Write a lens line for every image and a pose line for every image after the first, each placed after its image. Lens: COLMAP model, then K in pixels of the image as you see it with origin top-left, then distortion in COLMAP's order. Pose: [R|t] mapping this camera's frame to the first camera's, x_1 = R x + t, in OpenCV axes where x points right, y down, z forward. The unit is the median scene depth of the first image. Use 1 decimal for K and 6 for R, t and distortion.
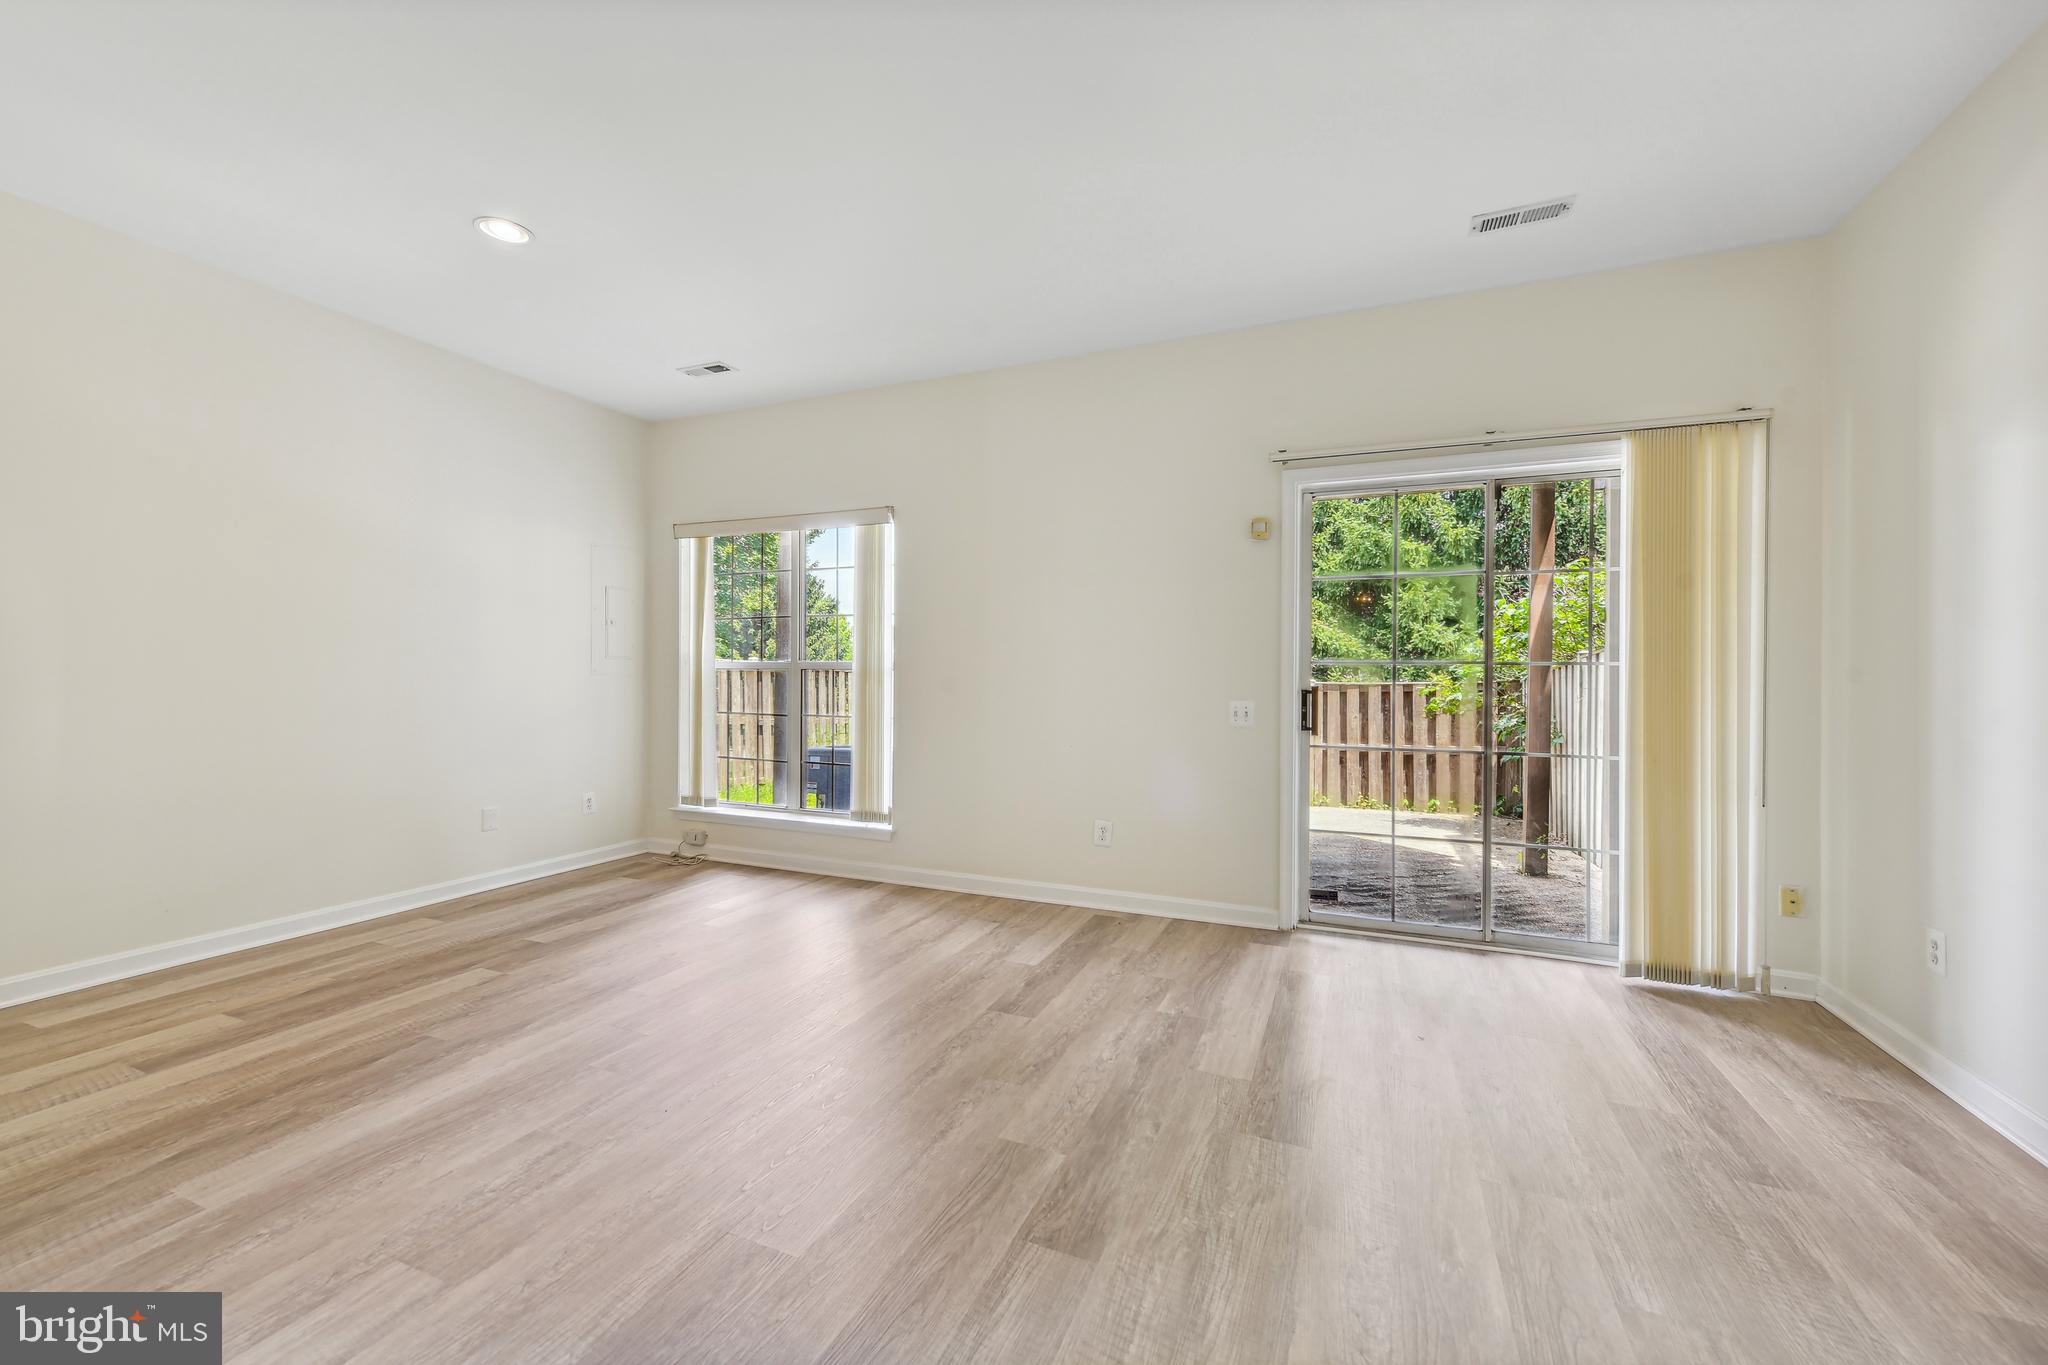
lens RADIAL K [[803.6, 0, 1023.6], [0, 803.6, 688.7], [0, 0, 1]] dist [0.003587, -0.000402]
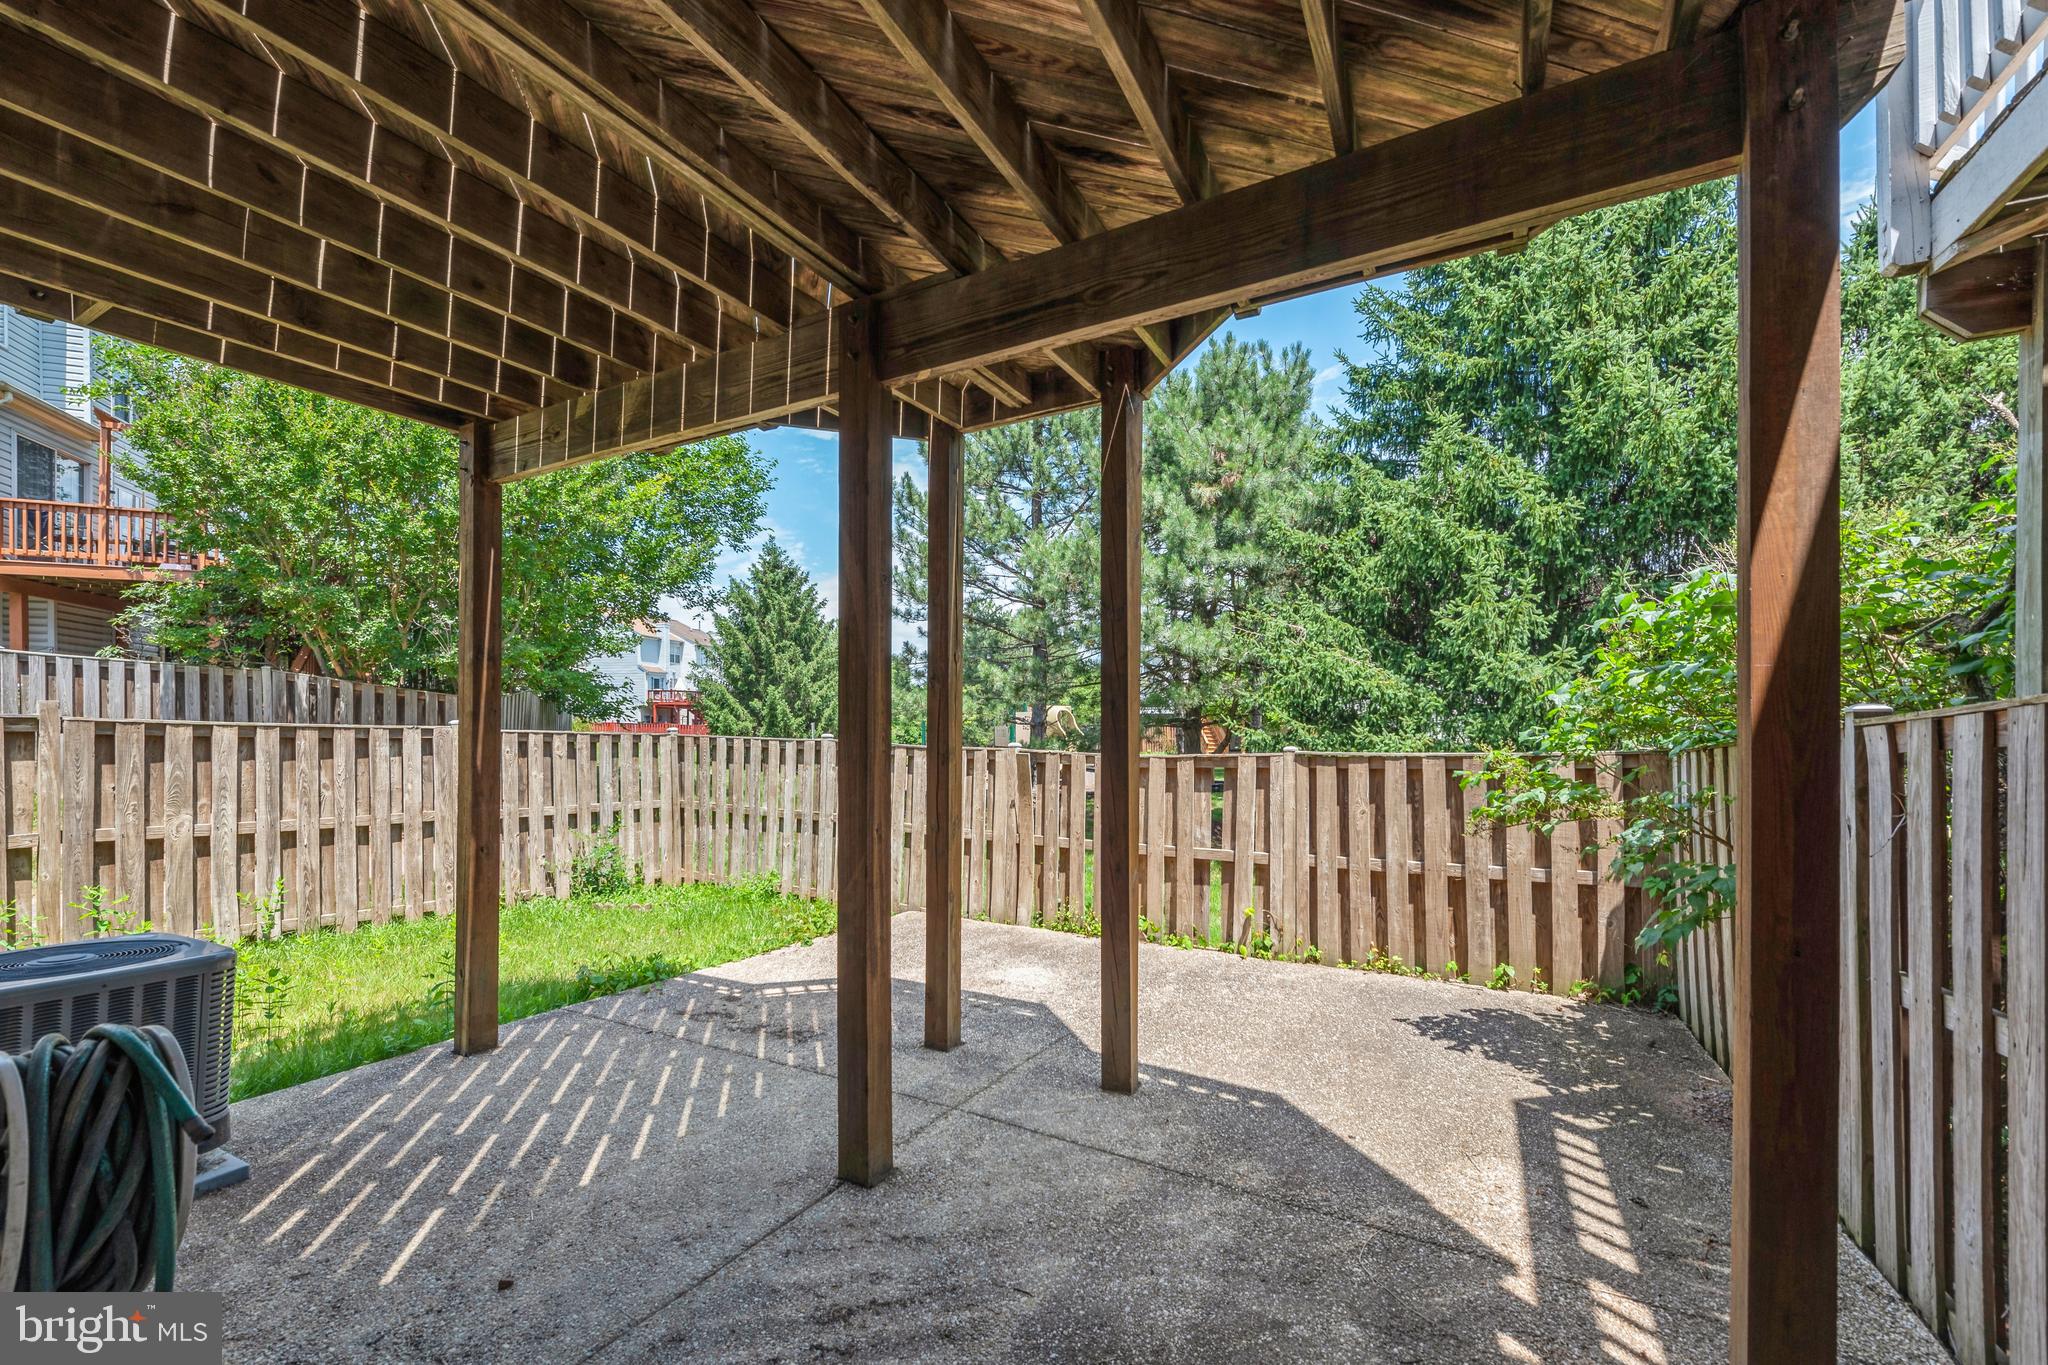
lens RADIAL K [[803.6, 0, 1034.5], [0, 803.6, 717.7], [0, 0, 1]] dist [0.003587, -0.000402]
pose [[0.995676, -0.012389, -0.092061, 0.191563], [0.011045, 0.999825, -0.015102, -0.022580], [0.092232, 0.014019, 0.995639, 0.330492]]
